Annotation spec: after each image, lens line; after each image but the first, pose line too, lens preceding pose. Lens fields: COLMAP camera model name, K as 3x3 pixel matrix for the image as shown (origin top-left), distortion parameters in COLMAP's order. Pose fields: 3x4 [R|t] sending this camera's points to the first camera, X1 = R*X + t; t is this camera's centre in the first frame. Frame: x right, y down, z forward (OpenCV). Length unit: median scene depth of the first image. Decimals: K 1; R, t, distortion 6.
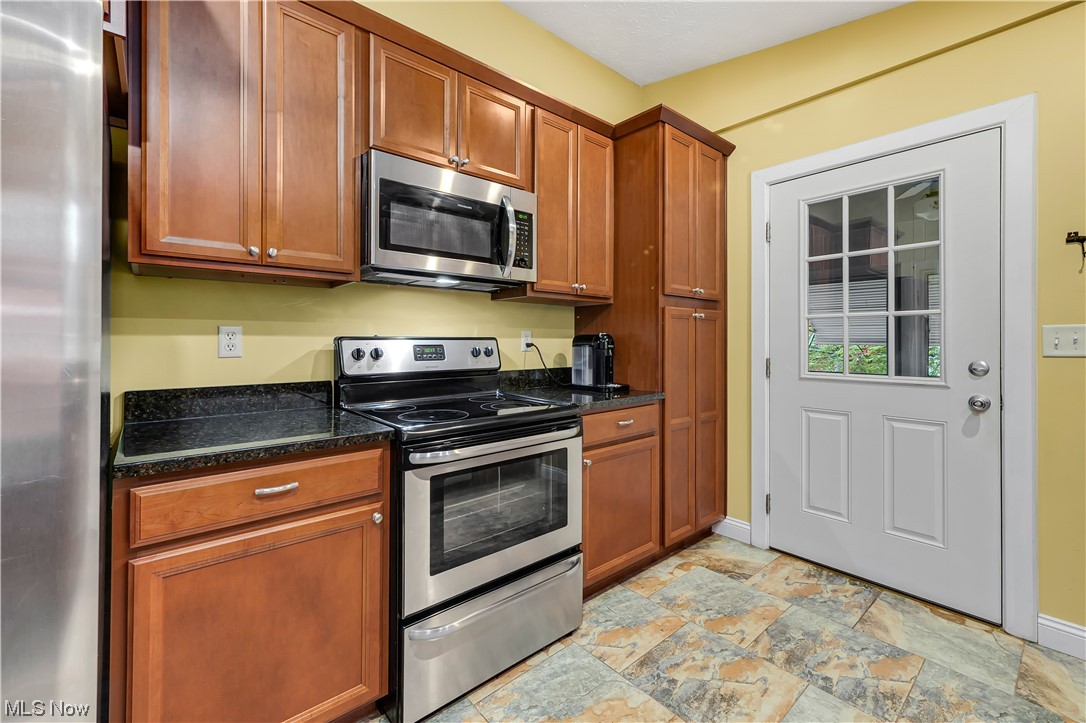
lens RADIAL K [[457.9, 0, 542.8], [0, 457.9, 335.7], [0, 0, 1]] dist [0.000710, 0.000015]
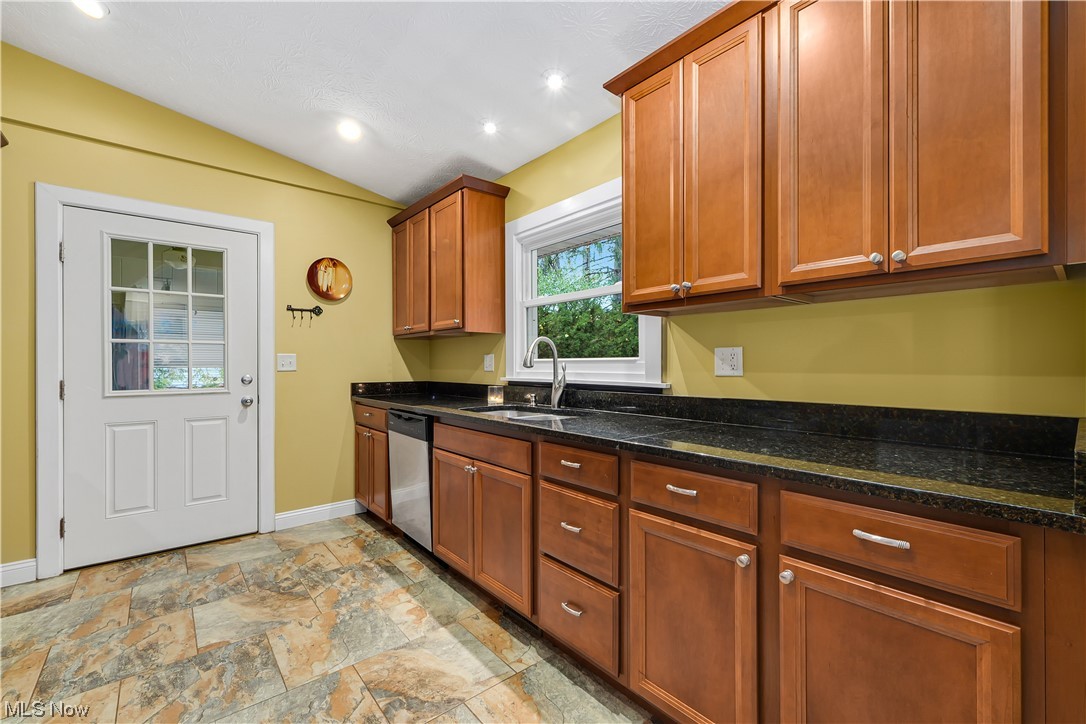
lens RADIAL K [[457.9, 0, 543.9], [0, 457.9, 367.2], [0, 0, 1]] dist [0.000710, 0.000015]
pose [[0.016398, -0.008118, 0.999833, -0.603984], [-0.004555, 0.999956, 0.008194, 0.009991], [-0.999855, -0.004689, 0.016361, -0.067132]]
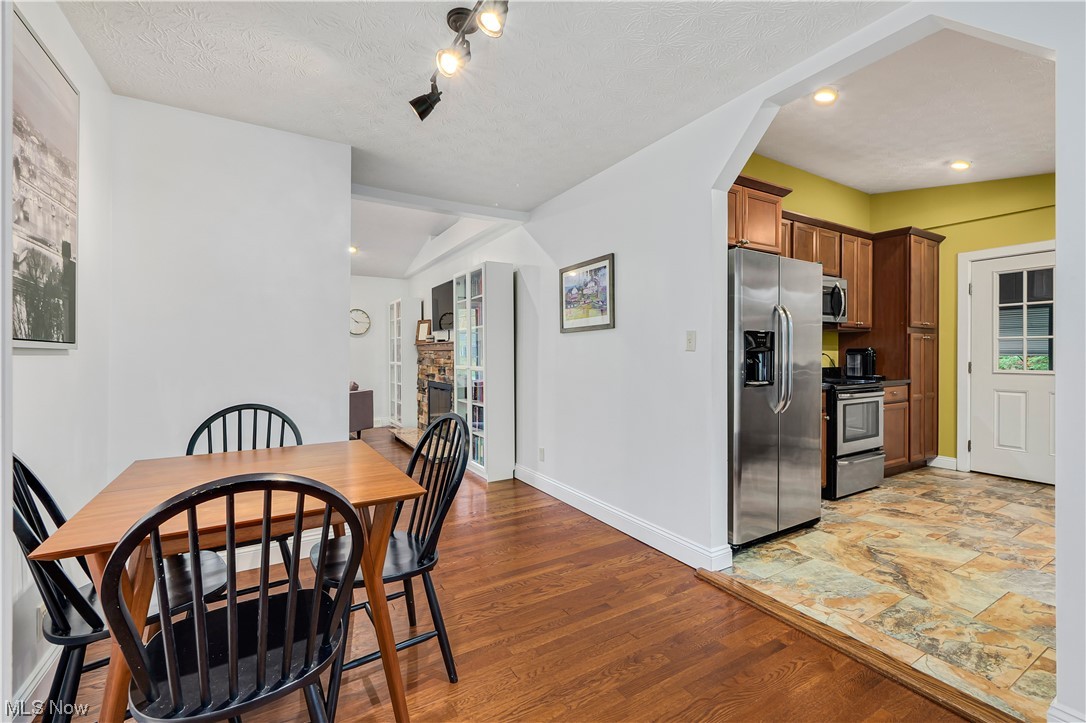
lens RADIAL K [[457.9, 0, 543.7], [0, 457.9, 352.7], [0, 0, 1]] dist [0.000710, 0.000015]
pose [[0.982971, -0.001028, -0.183758, -0.980406], [0.002590, 0.999963, 0.008260, -0.004926], [0.183743, -0.008596, 0.982937, -1.264539]]
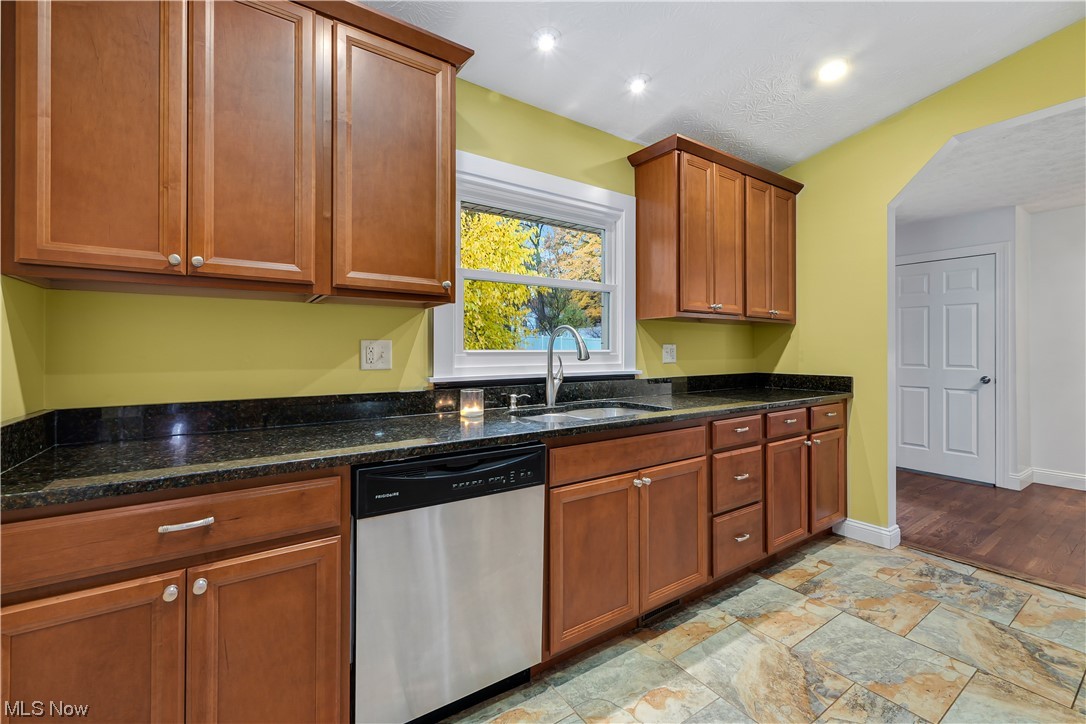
lens RADIAL K [[457.9, 0, 547.8], [0, 457.9, 344.0], [0, 0, 1]] dist [0.000710, 0.000015]
pose [[-0.994520, 0.002282, 0.104519, 0.535100], [-0.000259, 0.999705, -0.024292, 0.008888], [-0.104543, -0.024186, -0.994226, 1.029847]]
